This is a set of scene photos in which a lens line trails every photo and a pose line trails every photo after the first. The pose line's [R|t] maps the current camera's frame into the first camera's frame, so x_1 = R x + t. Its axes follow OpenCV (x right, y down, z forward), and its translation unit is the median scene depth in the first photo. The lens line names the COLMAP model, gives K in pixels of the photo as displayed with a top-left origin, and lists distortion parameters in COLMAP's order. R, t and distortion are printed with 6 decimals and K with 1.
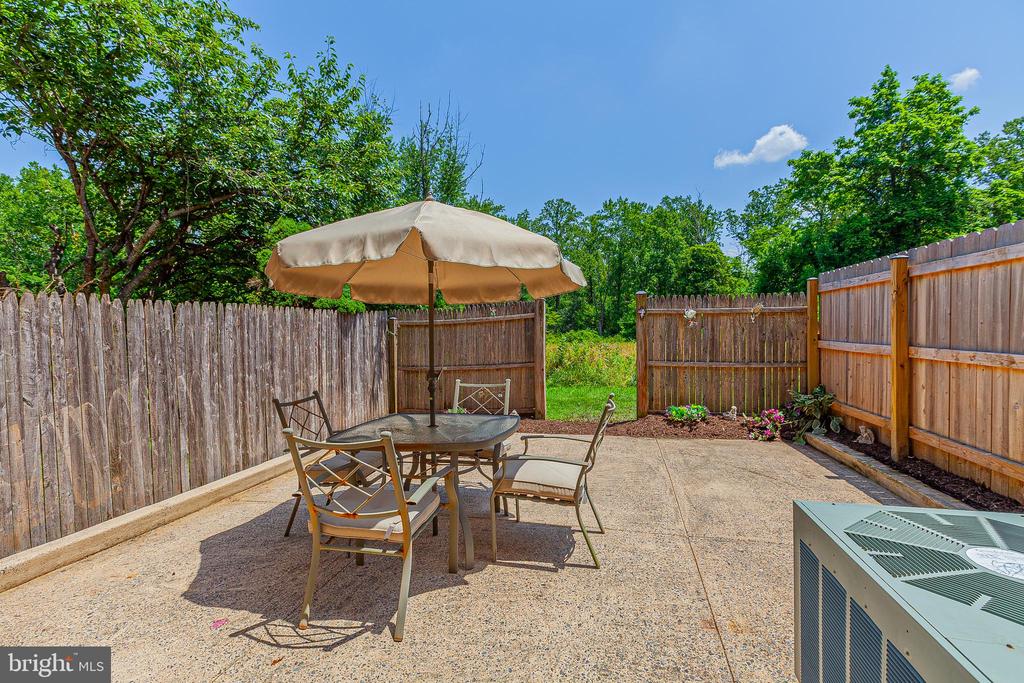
lens RADIAL K [[472.6, 0, 469.2], [0, 472.6, 341.2], [0, 0, 1]] dist [-0.021637, 0.011214]
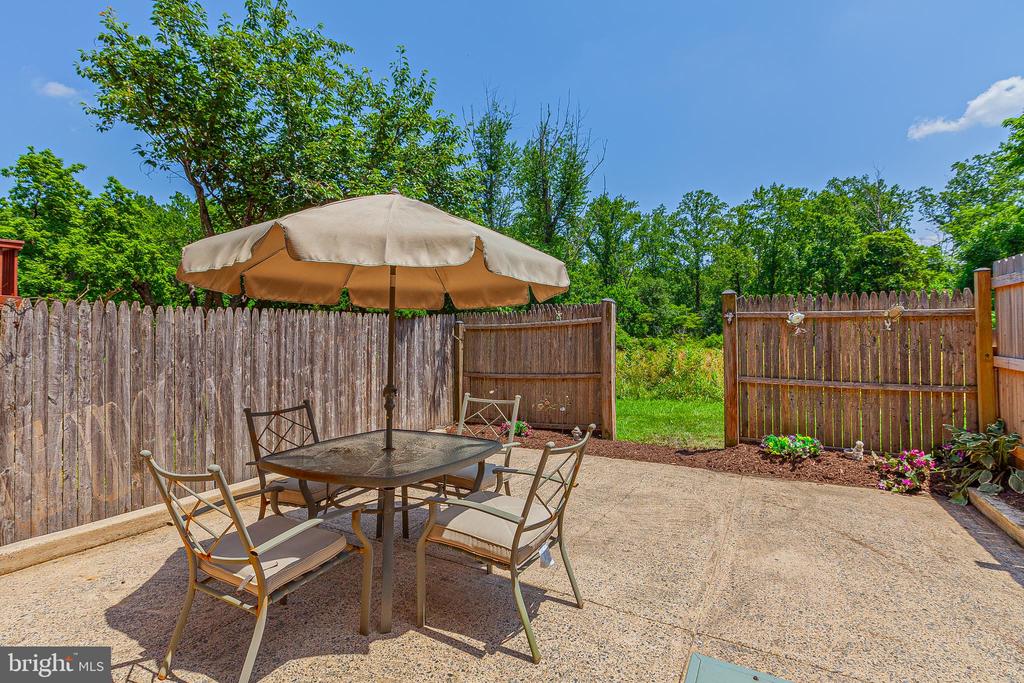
lens RADIAL K [[472.6, 0, 479.0], [0, 472.6, 323.1], [0, 0, 1]] dist [-0.021637, 0.011214]
pose [[0.963856, 0.003021, -0.266408, 0.175934], [-0.014025, 0.999125, -0.039413, -0.012254], [0.266056, 0.041725, 0.963054, 0.107774]]
